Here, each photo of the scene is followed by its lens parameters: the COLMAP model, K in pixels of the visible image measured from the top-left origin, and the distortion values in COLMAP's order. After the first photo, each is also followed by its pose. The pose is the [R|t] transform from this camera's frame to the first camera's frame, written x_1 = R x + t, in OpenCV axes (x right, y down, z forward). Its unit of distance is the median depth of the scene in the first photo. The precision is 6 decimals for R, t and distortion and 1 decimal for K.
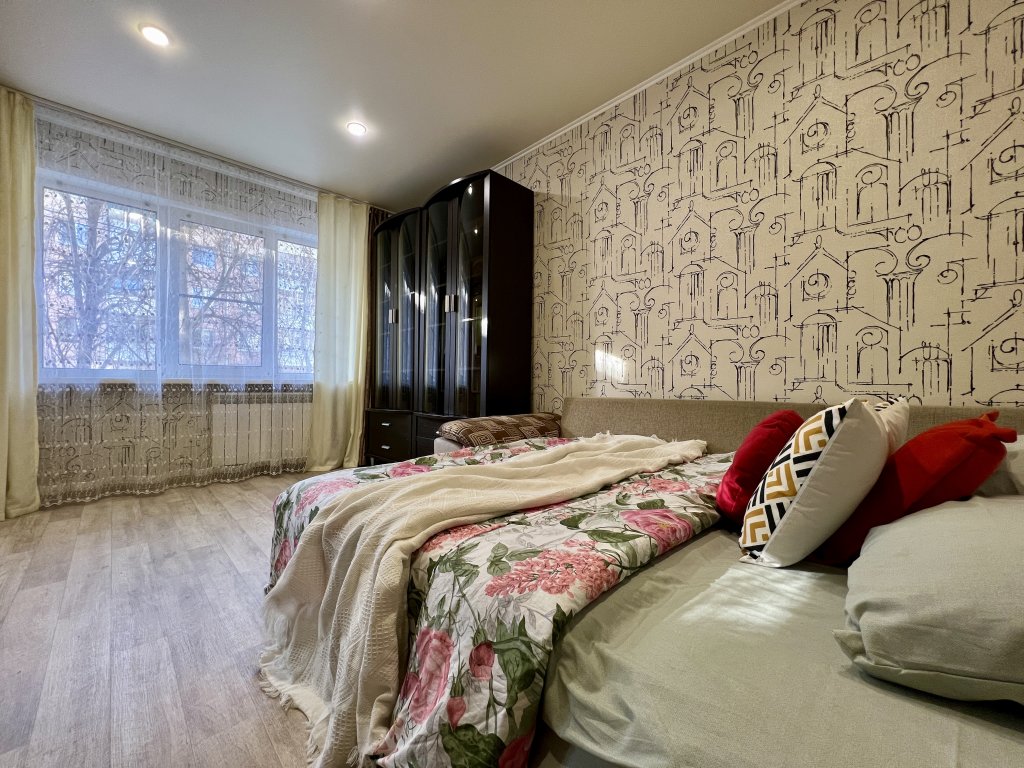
lens RADIAL K [[409.3, 0, 509.3], [0, 409.3, 383.5], [0, 0, 1]] dist [-0.000778, -0.000235]
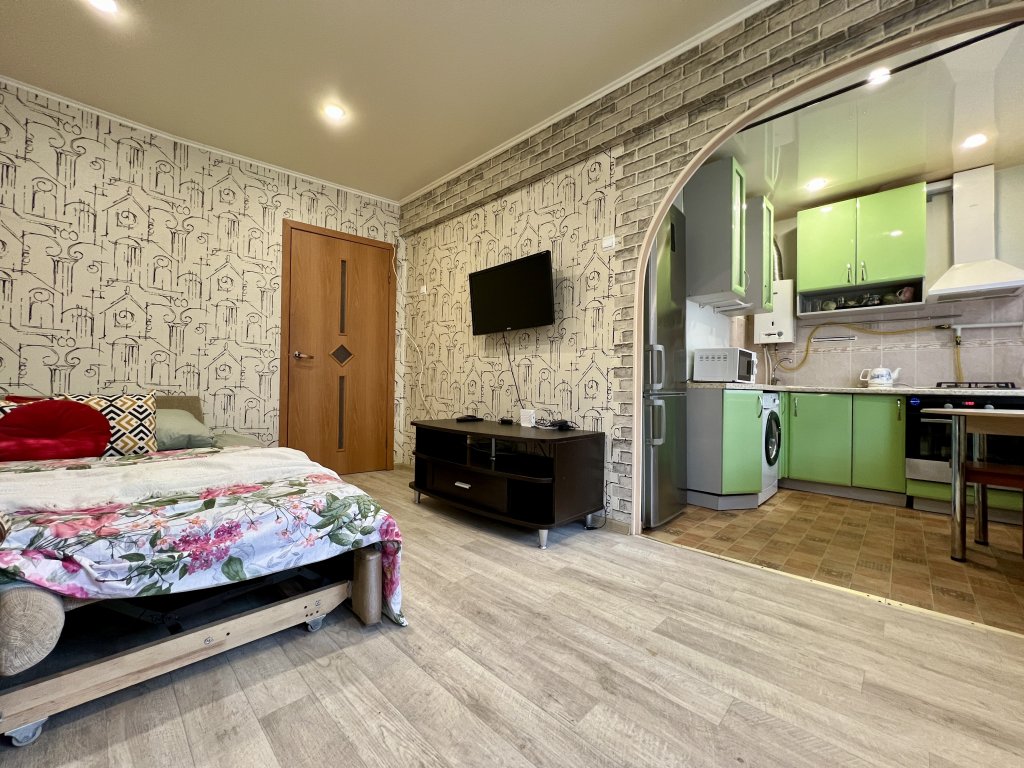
lens RADIAL K [[409.3, 0, 509.3], [0, 409.3, 383.5], [0, 0, 1]] dist [-0.000778, -0.000235]
pose [[-0.038498, 0.015731, 0.999135, -0.703025], [-0.010245, 0.999817, -0.016136, 0.007076], [-0.999206, -0.010857, -0.038330, -0.310411]]
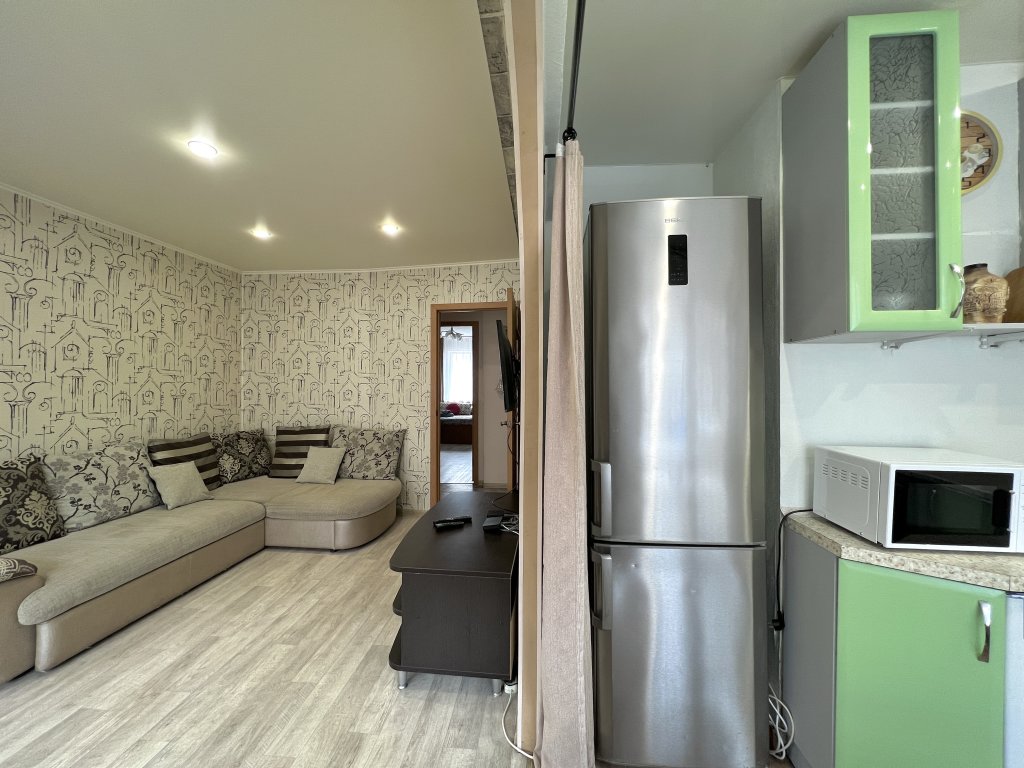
lens RADIAL K [[411.2, 0, 510.3], [0, 411.2, 382.1], [0, 0, 1]] dist [0.000368, -0.000191]
pose [[0.750116, 0.013902, 0.661160, -0.106768], [-0.007496, 0.999894, -0.012520, -0.256385], [-0.661263, 0.004435, 0.750141, -1.241838]]
